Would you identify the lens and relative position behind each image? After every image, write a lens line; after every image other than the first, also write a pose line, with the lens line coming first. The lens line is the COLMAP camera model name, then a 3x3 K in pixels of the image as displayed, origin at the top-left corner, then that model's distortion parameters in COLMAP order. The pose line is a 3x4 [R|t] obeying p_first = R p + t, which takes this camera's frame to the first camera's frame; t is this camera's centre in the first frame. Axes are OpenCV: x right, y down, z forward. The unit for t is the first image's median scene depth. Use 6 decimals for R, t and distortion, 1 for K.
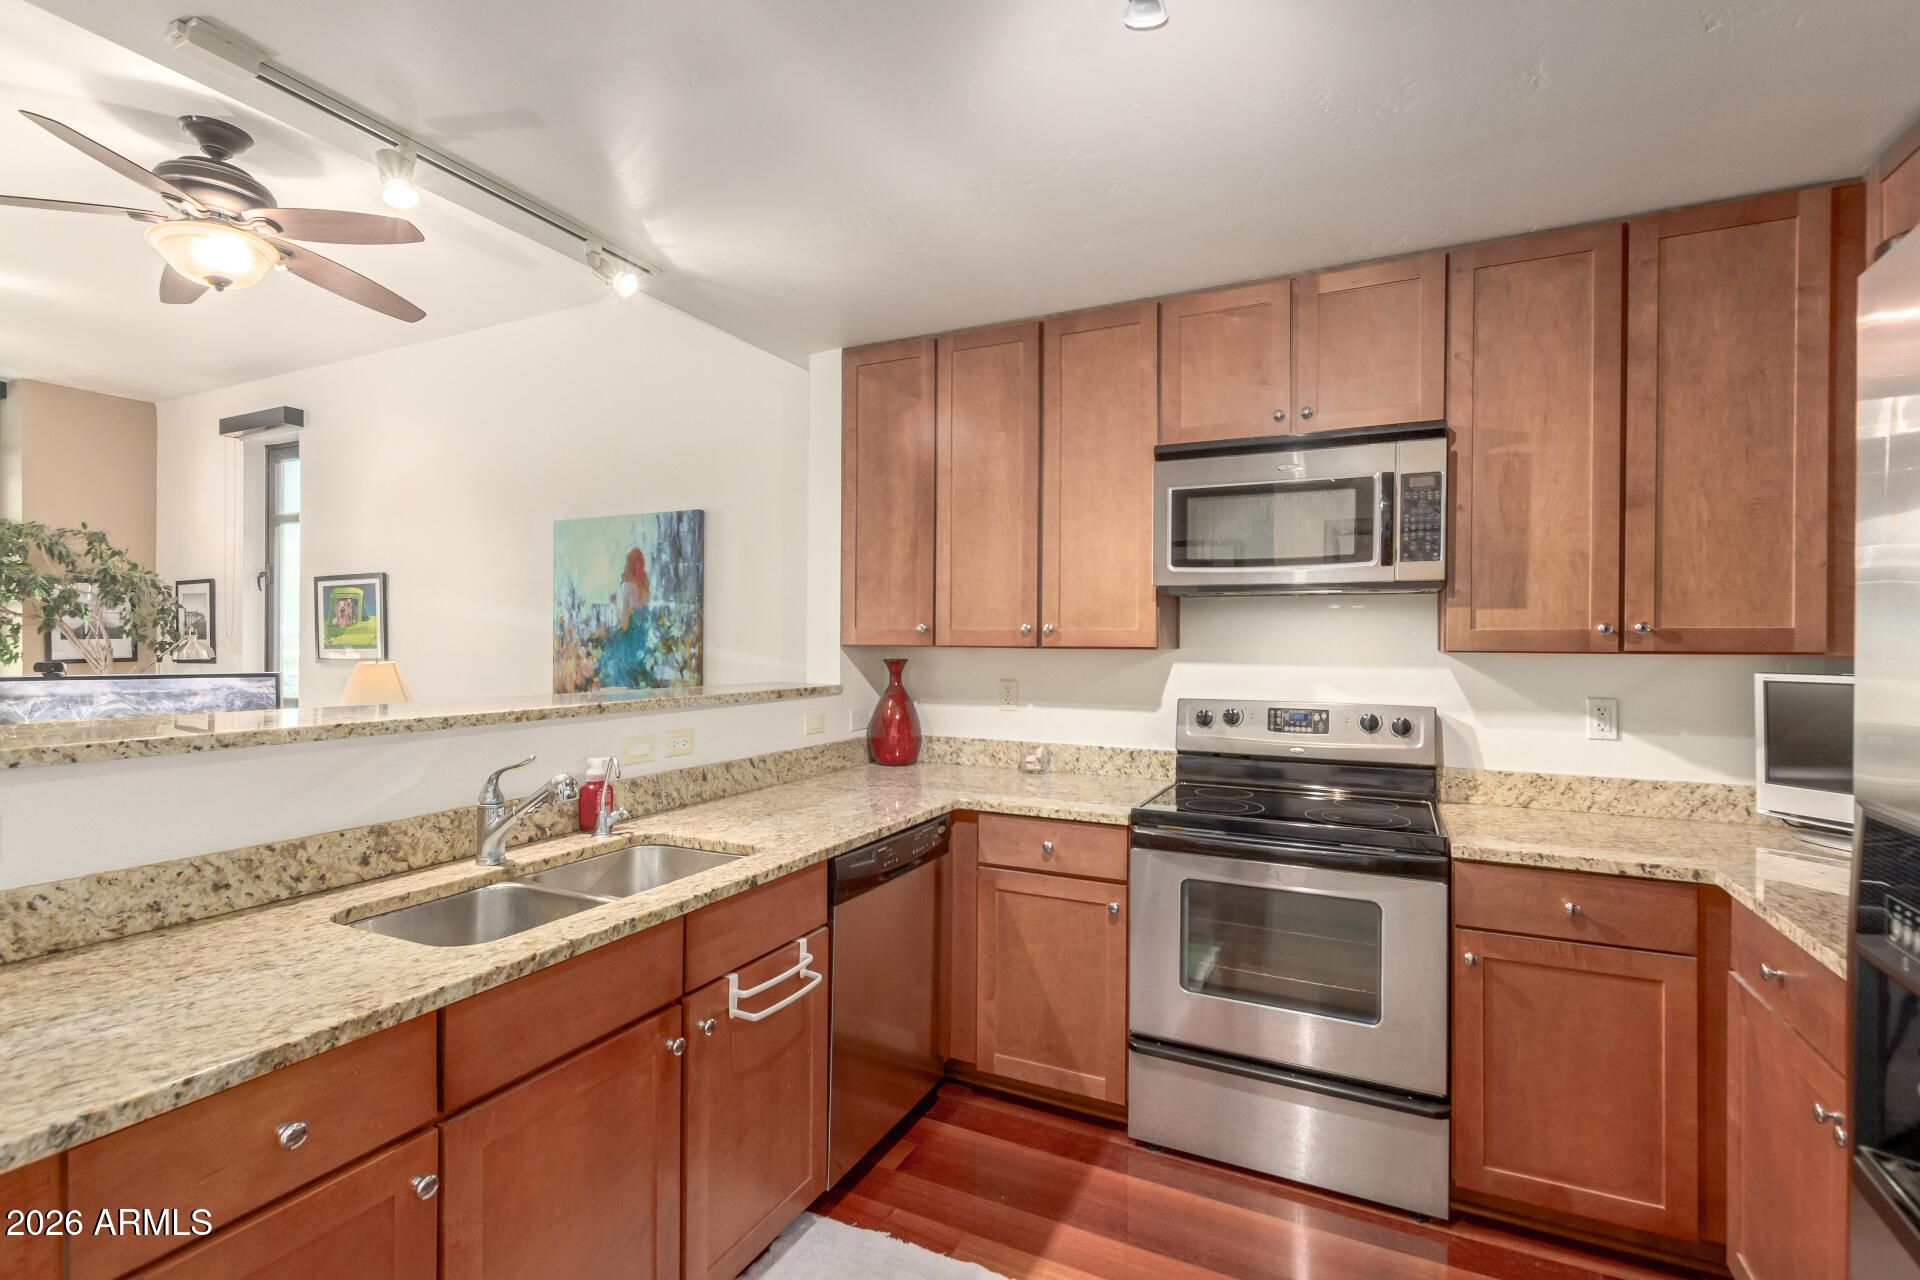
lens RADIAL K [[893.2, 0, 954.8], [0, 893.2, 639.3], [0, 0, 1]] dist [0.010726, -0.002118]
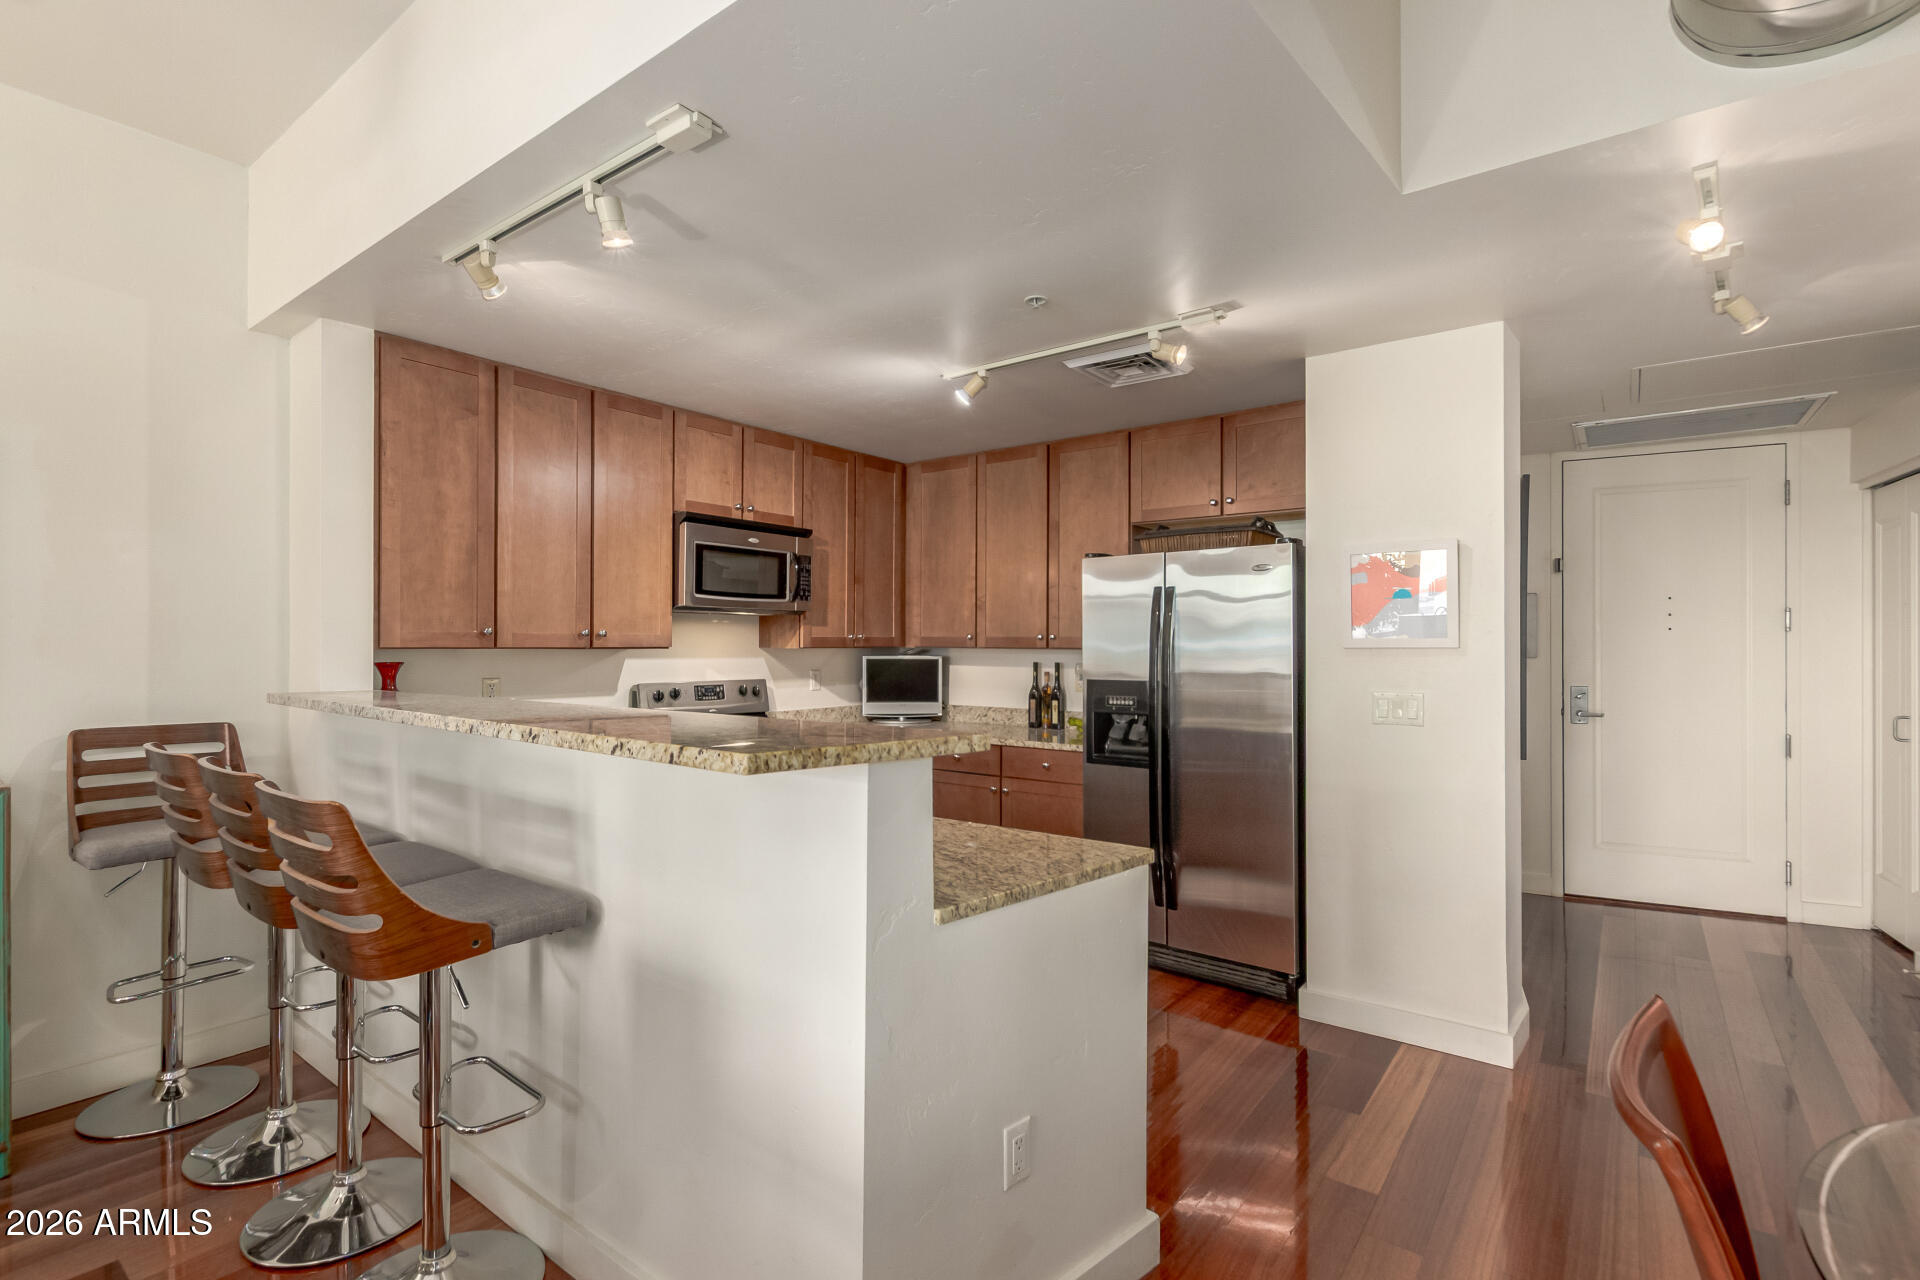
lens RADIAL K [[893.2, 0, 961.9], [0, 893.2, 640.6], [0, 0, 1]] dist [0.010726, -0.002118]
pose [[0.188041, -0.001877, 0.982159, -1.128140], [-0.003728, 0.999990, 0.002625, -0.007454], [-0.982154, -0.004155, 0.188032, 0.270335]]
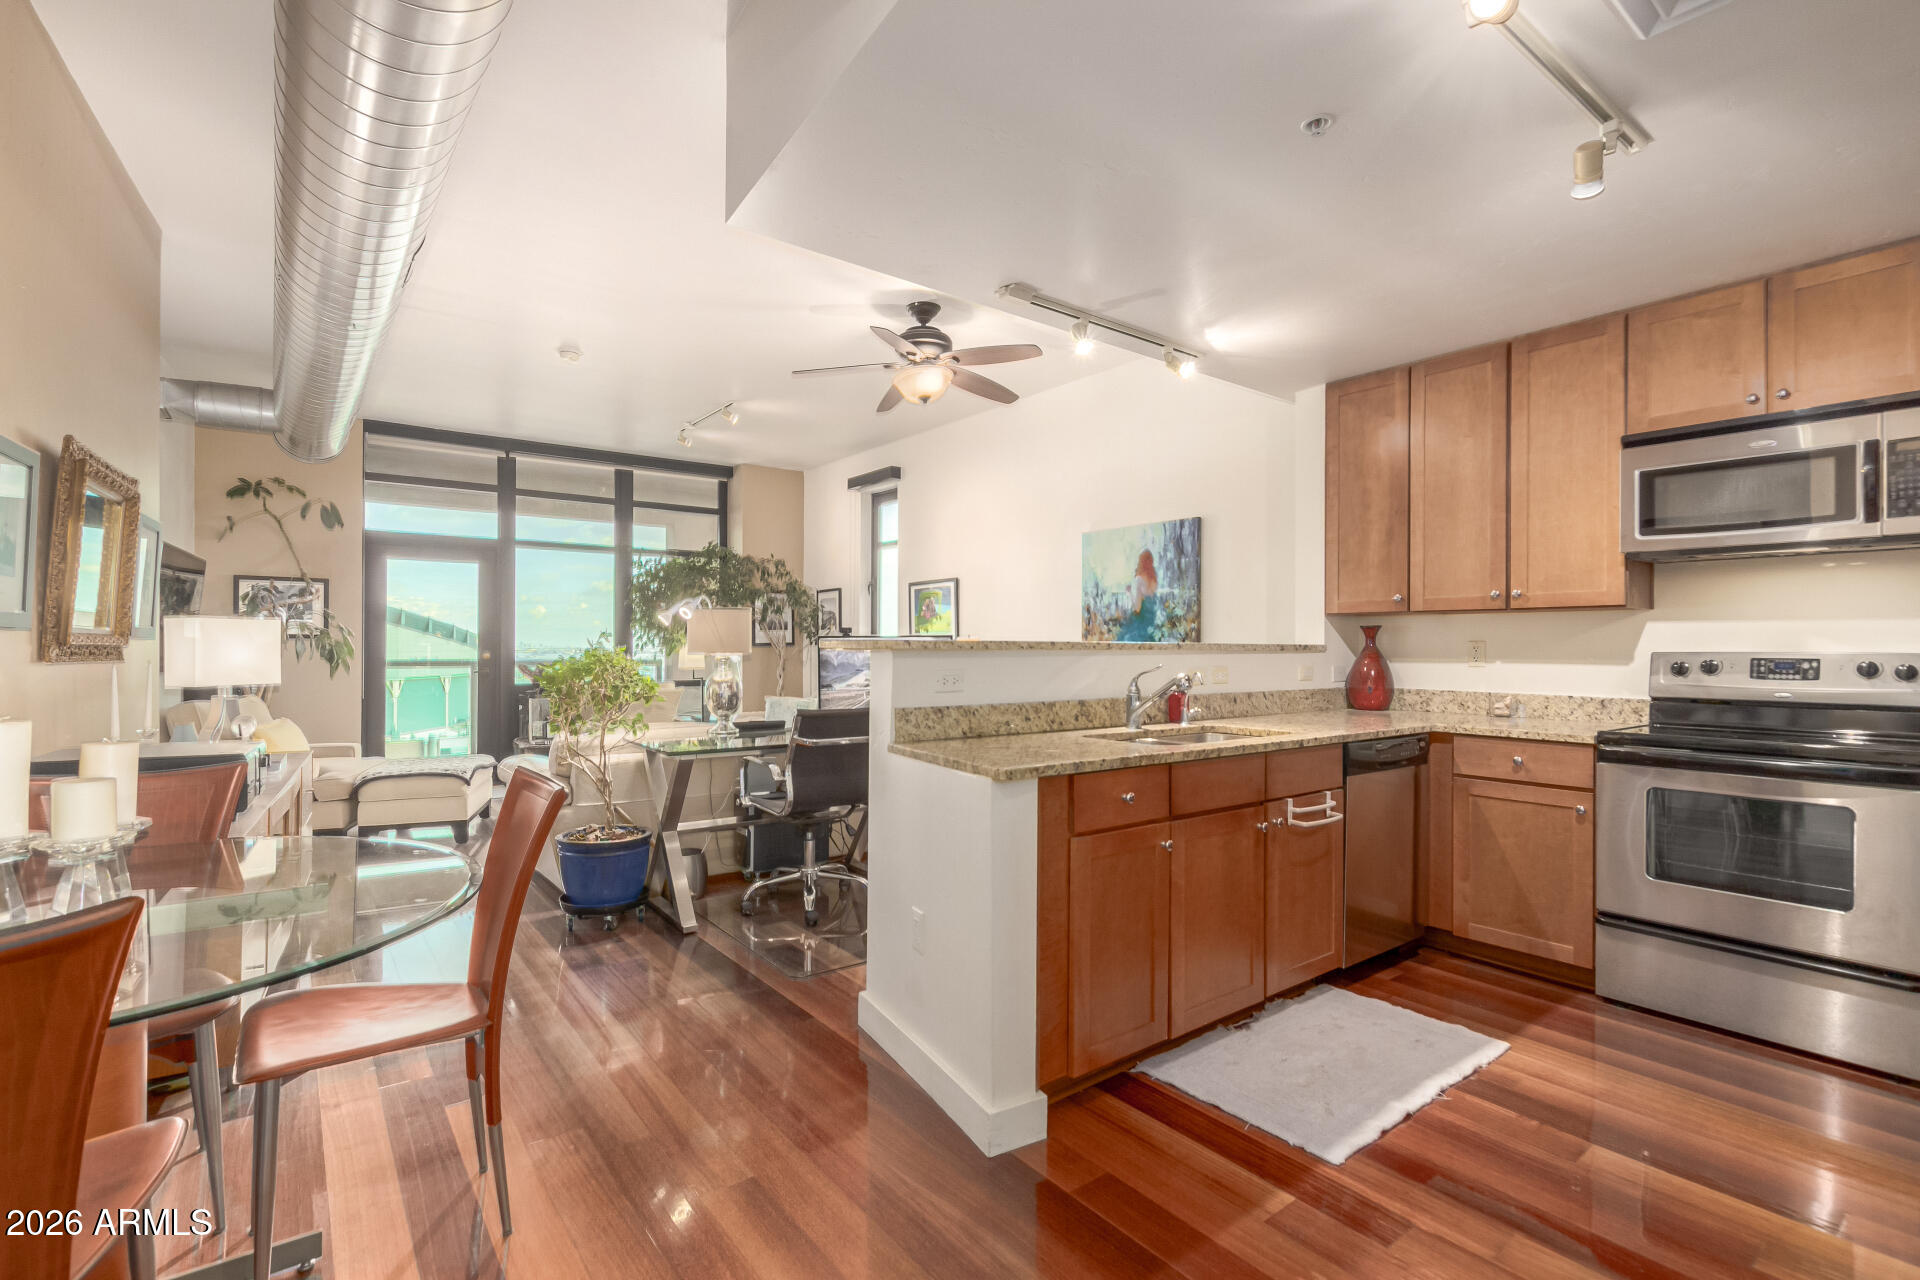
lens RADIAL K [[893.2, 0, 948.8], [0, 893.2, 643.9], [0, 0, 1]] dist [0.010726, -0.002118]
pose [[0.898689, -0.004573, -0.438562, -0.058870], [0.002163, 0.999980, -0.005996, 0.066884], [0.438581, 0.004440, 0.898681, -0.470544]]
